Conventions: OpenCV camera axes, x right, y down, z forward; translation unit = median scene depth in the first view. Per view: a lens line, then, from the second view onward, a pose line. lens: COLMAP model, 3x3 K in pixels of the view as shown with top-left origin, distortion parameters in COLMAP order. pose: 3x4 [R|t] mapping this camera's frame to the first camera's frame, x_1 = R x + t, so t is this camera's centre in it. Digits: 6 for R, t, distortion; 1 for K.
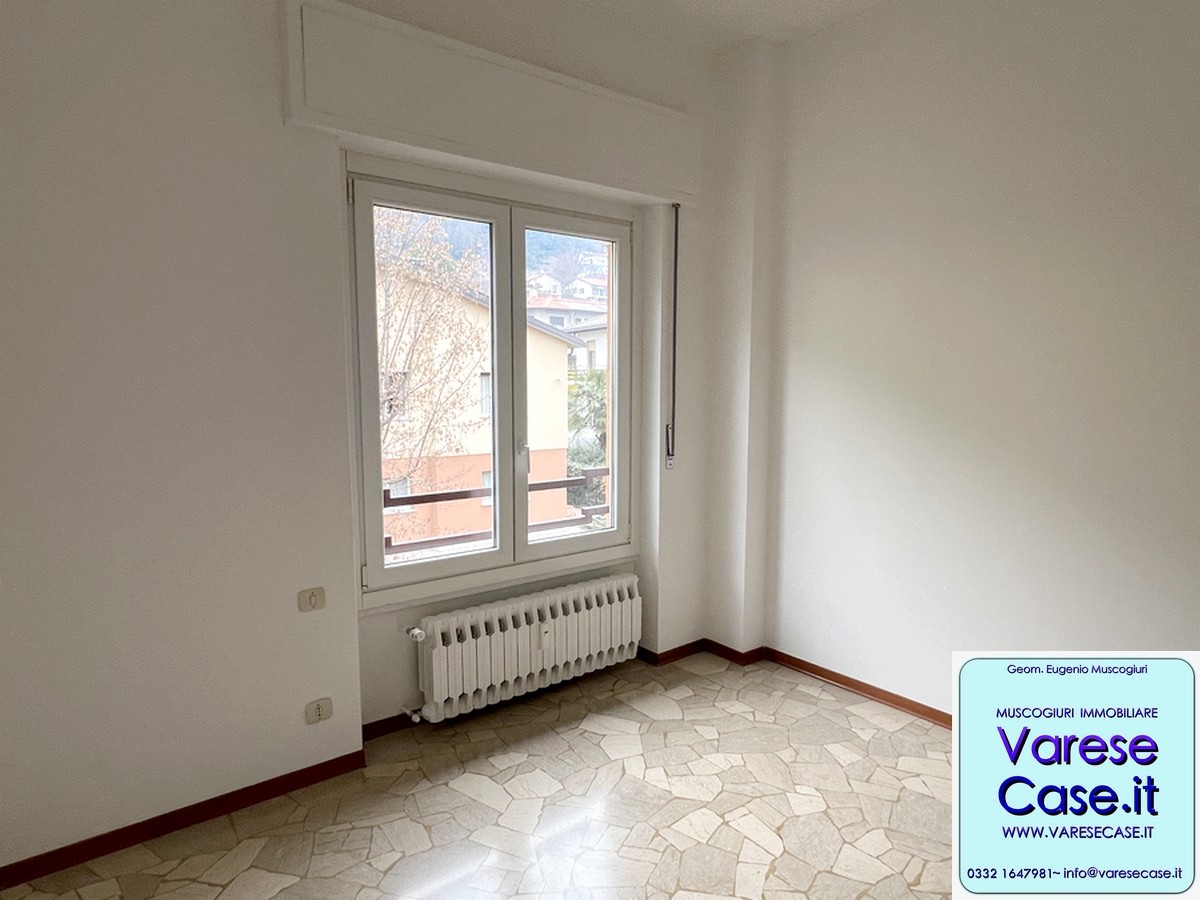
lens RADIAL K [[707.5, 0, 602.8], [0, 707.5, 451.9], [0, 0, 1]] dist [-0.000665, 0.001265]
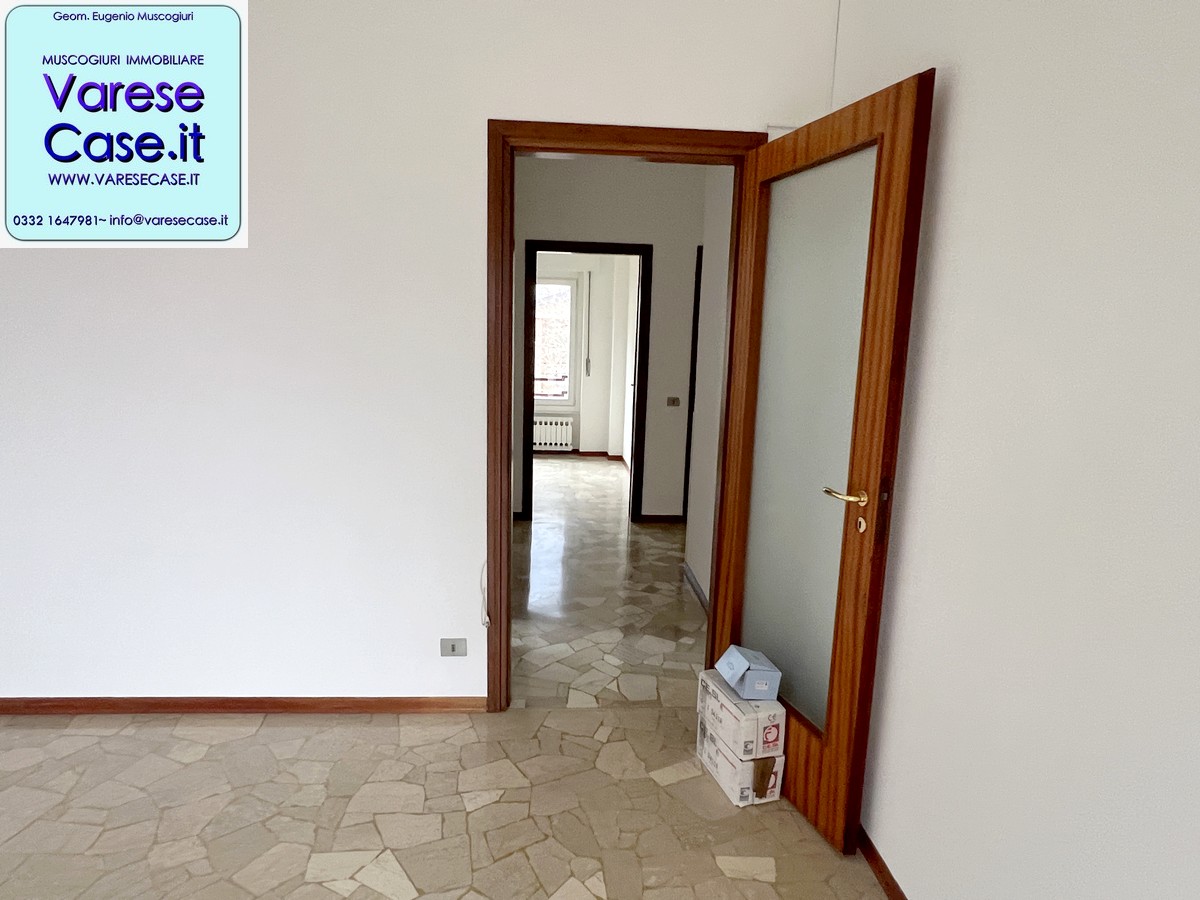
lens RADIAL K [[707.5, 0, 599.4], [0, 707.5, 456.2], [0, 0, 1]] dist [-0.000665, 0.001265]
pose [[0.826514, 0.118880, -0.550220, 1.727701], [-0.088169, 0.992721, 0.082044, 0.105125], [0.555968, -0.019298, 0.830980, -1.180346]]
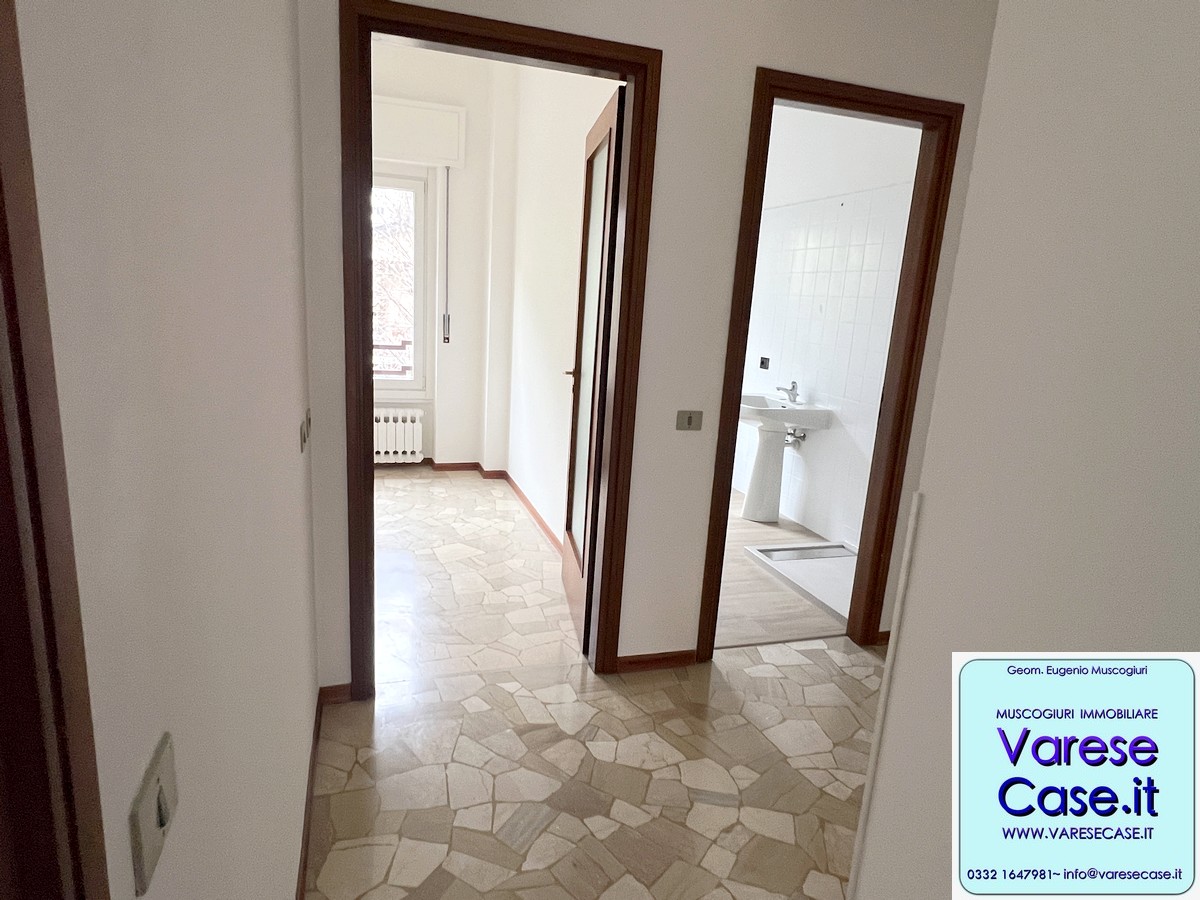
lens RADIAL K [[707.5, 0, 608.3], [0, 707.5, 454.4], [0, 0, 1]] dist [-0.000665, 0.001265]
pose [[0.942075, 0.129378, -0.309446, 1.055238], [-0.096351, 0.988112, 0.119795, 0.048362], [0.321266, -0.083041, 0.943341, -0.402213]]
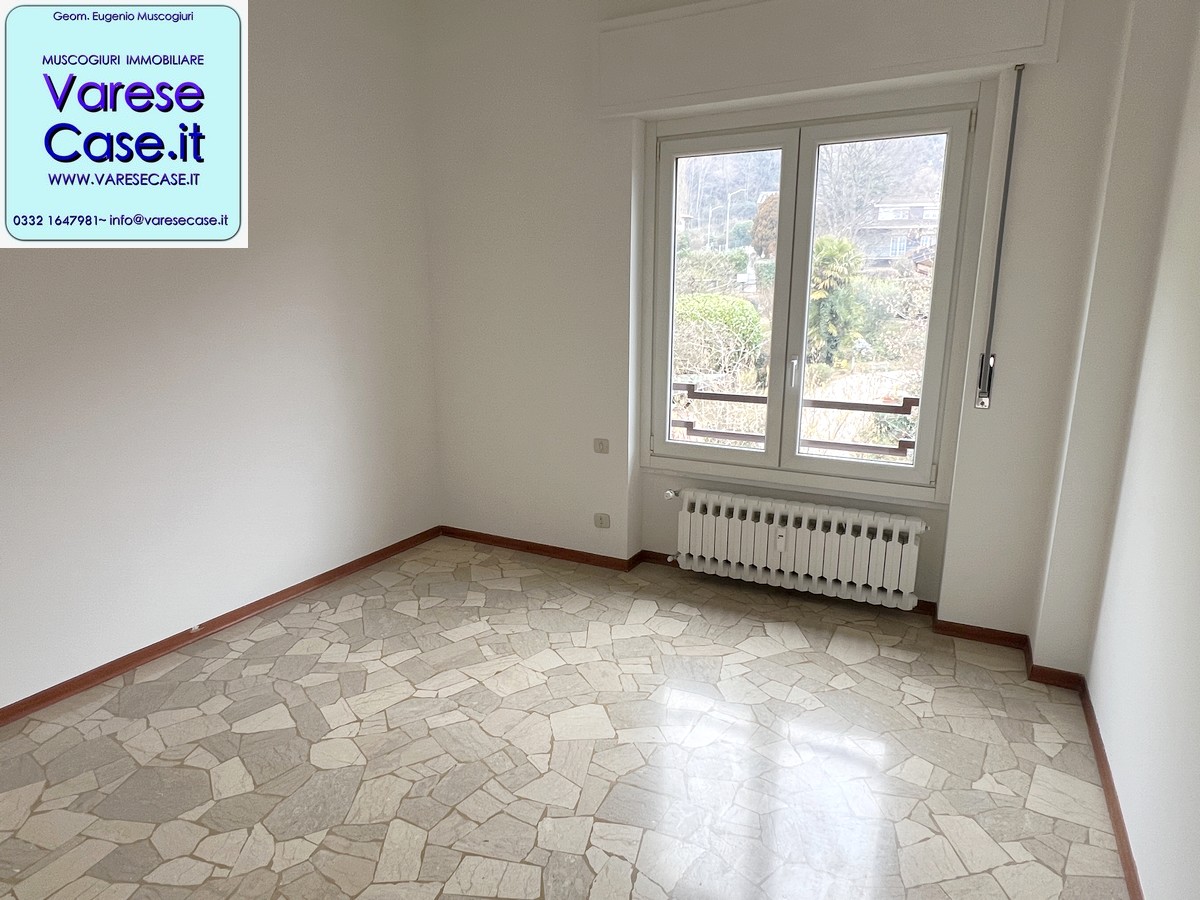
lens RADIAL K [[707.5, 0, 599.0], [0, 707.5, 453.9], [0, 0, 1]] dist [-0.000665, 0.001265]
pose [[0.409295, 0.198153, -0.890625, 0.737691], [-0.097914, 0.980034, 0.173048, -0.027156], [0.907133, 0.016377, 0.420525, 0.290910]]
